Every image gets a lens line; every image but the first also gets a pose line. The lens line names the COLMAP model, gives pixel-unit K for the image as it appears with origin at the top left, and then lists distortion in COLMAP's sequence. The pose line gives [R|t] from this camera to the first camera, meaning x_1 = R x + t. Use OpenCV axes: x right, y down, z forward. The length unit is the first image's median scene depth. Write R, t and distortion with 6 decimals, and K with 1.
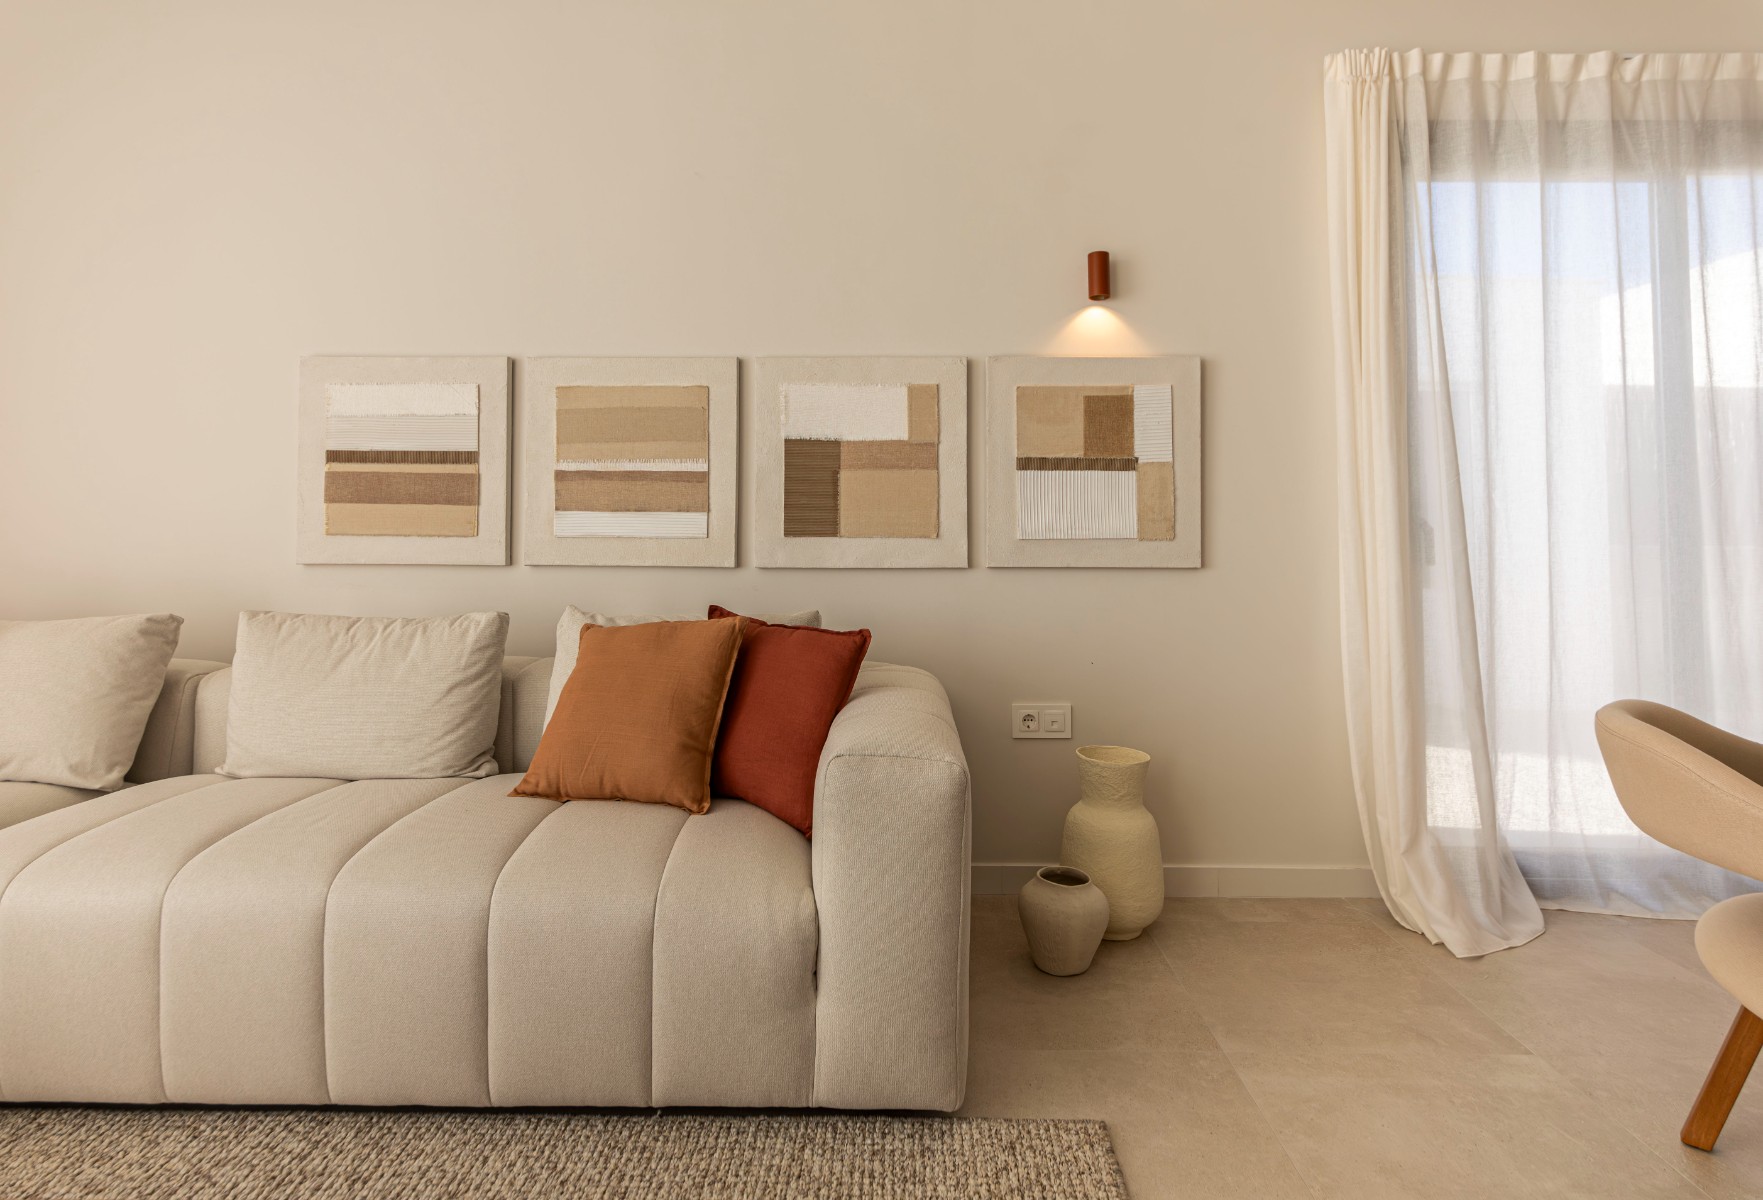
lens RADIAL K [[869.0, 0, 909.5], [0, 869.0, 523.1], [0, 0, 1]] dist [-0.006787, -0.000136]
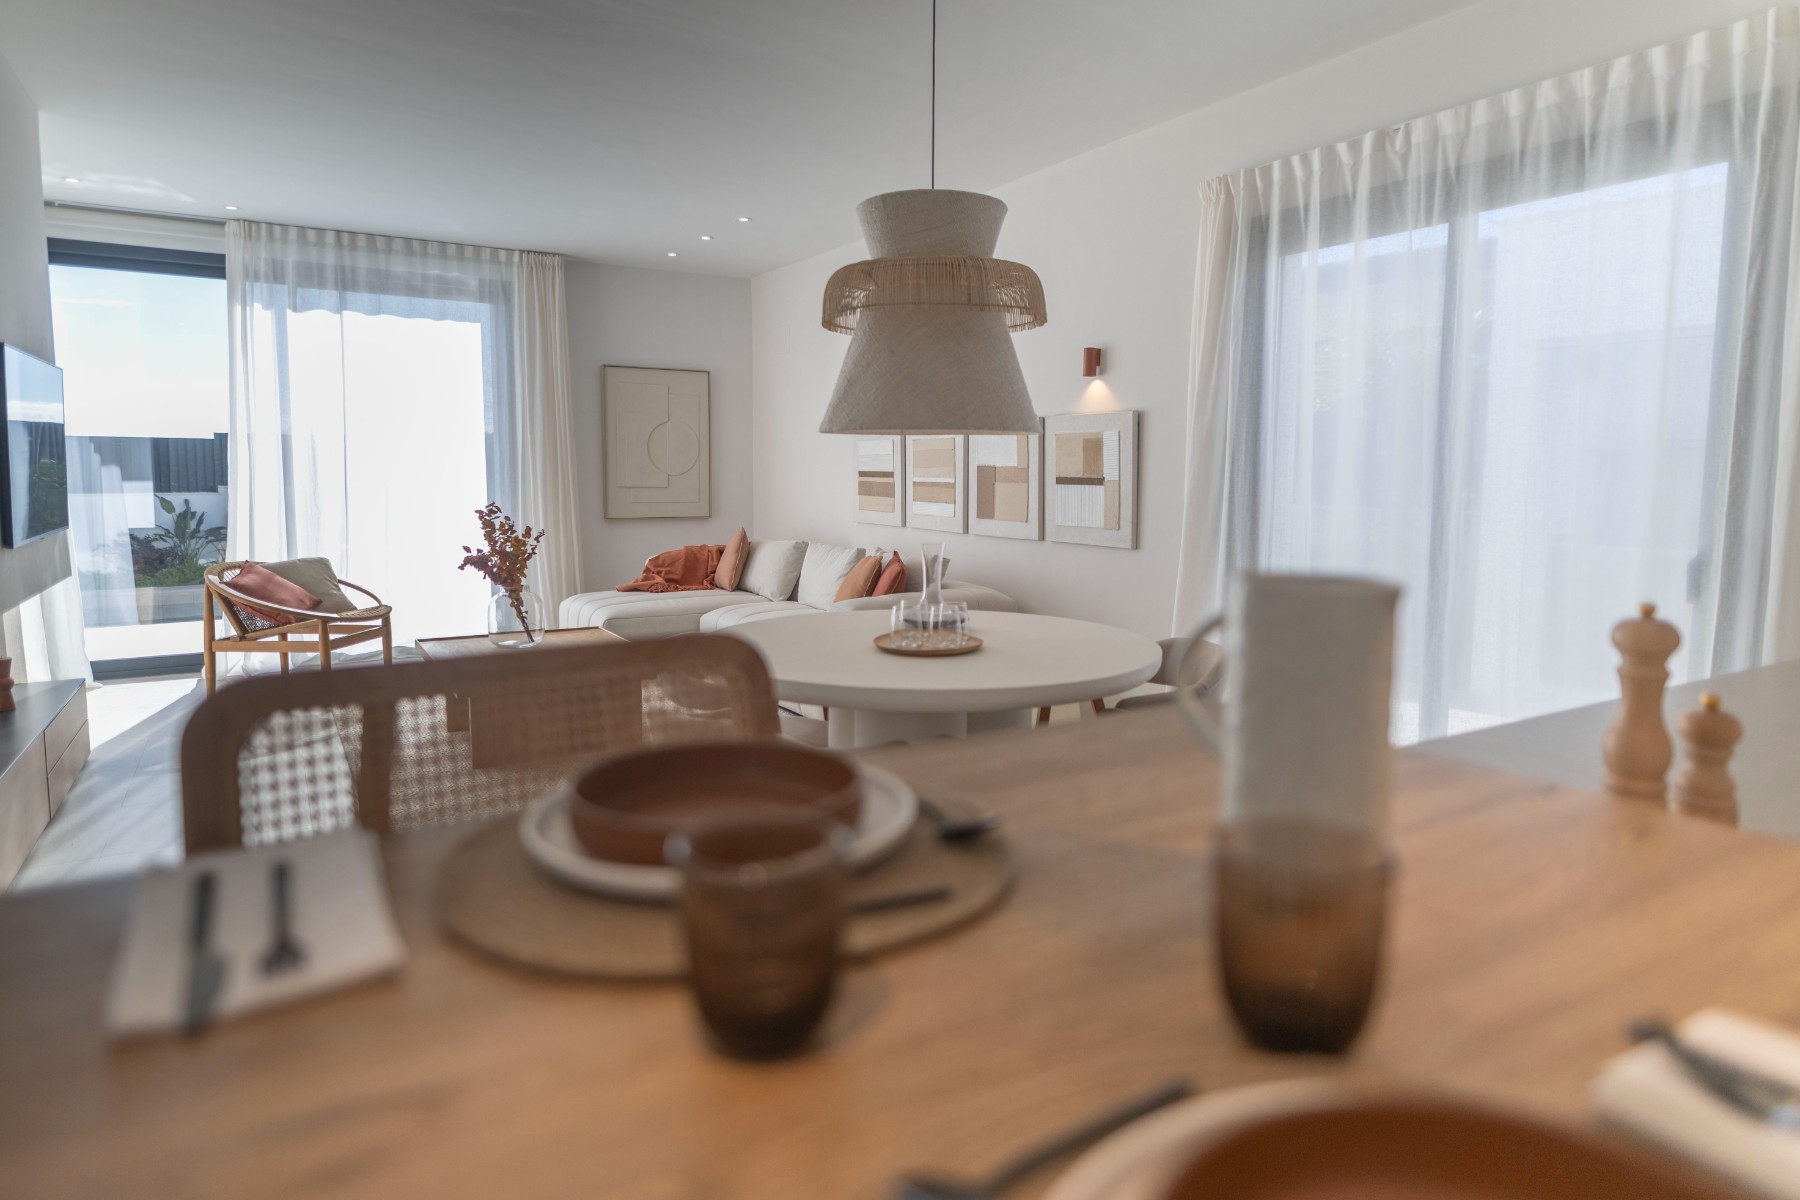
lens RADIAL K [[1039.2, 0, 922.9], [0, 1039.2, 576.2], [0, 0, 1]] dist [-0.008662, 0.005847]
pose [[0.537315, 0.086507, -0.838933, 1.693683], [0.021064, 0.993039, 0.115889, -0.123221], [0.843118, -0.079941, 0.531752, -0.304490]]
